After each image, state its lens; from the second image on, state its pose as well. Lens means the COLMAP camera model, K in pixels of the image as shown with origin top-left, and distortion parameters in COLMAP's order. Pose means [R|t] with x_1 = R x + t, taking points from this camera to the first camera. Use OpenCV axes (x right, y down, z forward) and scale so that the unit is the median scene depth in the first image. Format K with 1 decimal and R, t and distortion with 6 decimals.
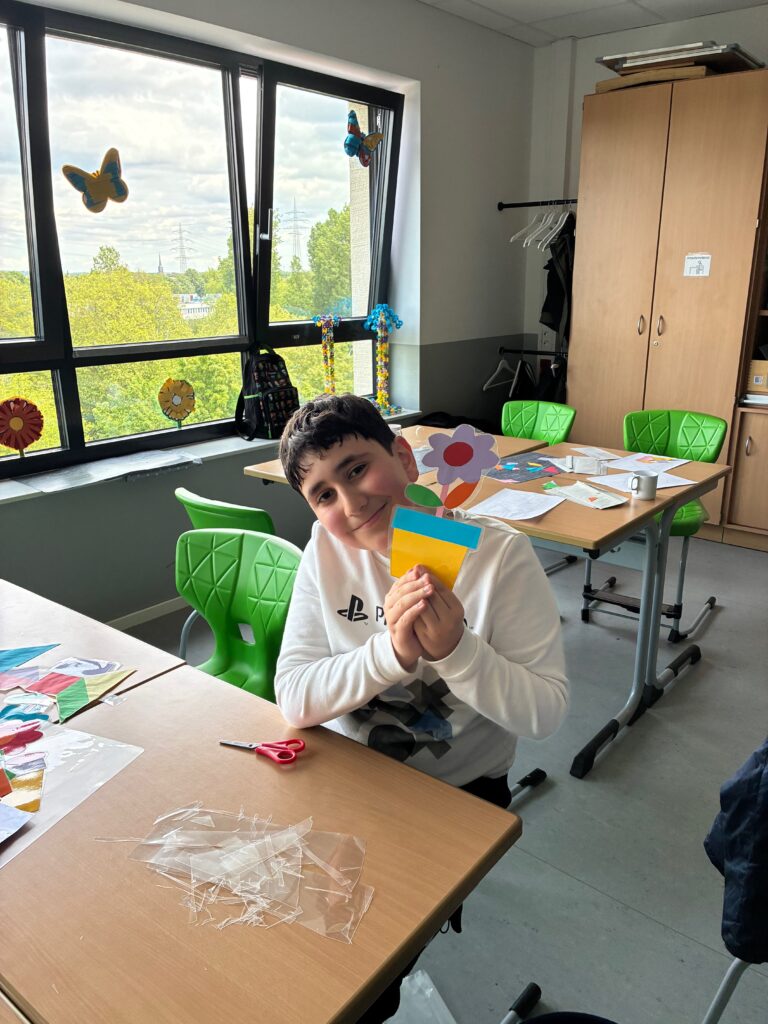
lens RADIAL K [[768.4, 0, 384.0], [0, 768.4, 512.0], [0, 0, 1]] dist [0.006513, 0.000585]
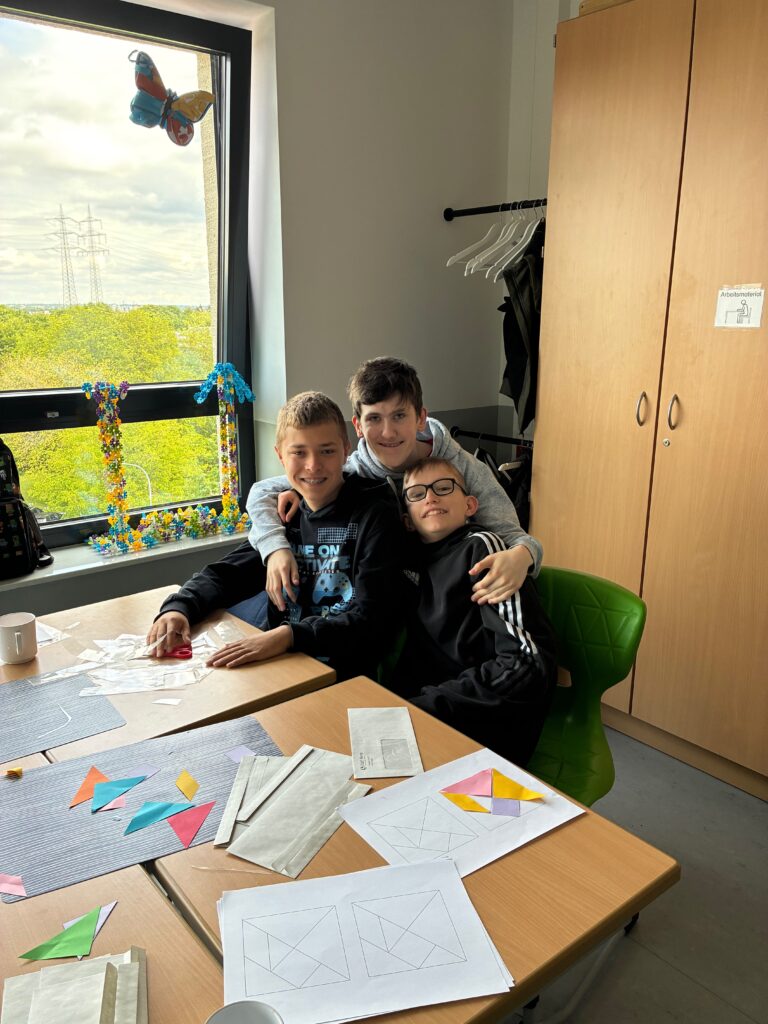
lens RADIAL K [[768.4, 0, 384.0], [0, 768.4, 512.0], [0, 0, 1]] dist [0.006513, 0.000585]
pose [[0.985122, 0.053082, -0.163452, 0.246343], [-0.060244, 0.997415, -0.039175, -0.134654], [0.160950, 0.048439, 0.985773, 0.413405]]
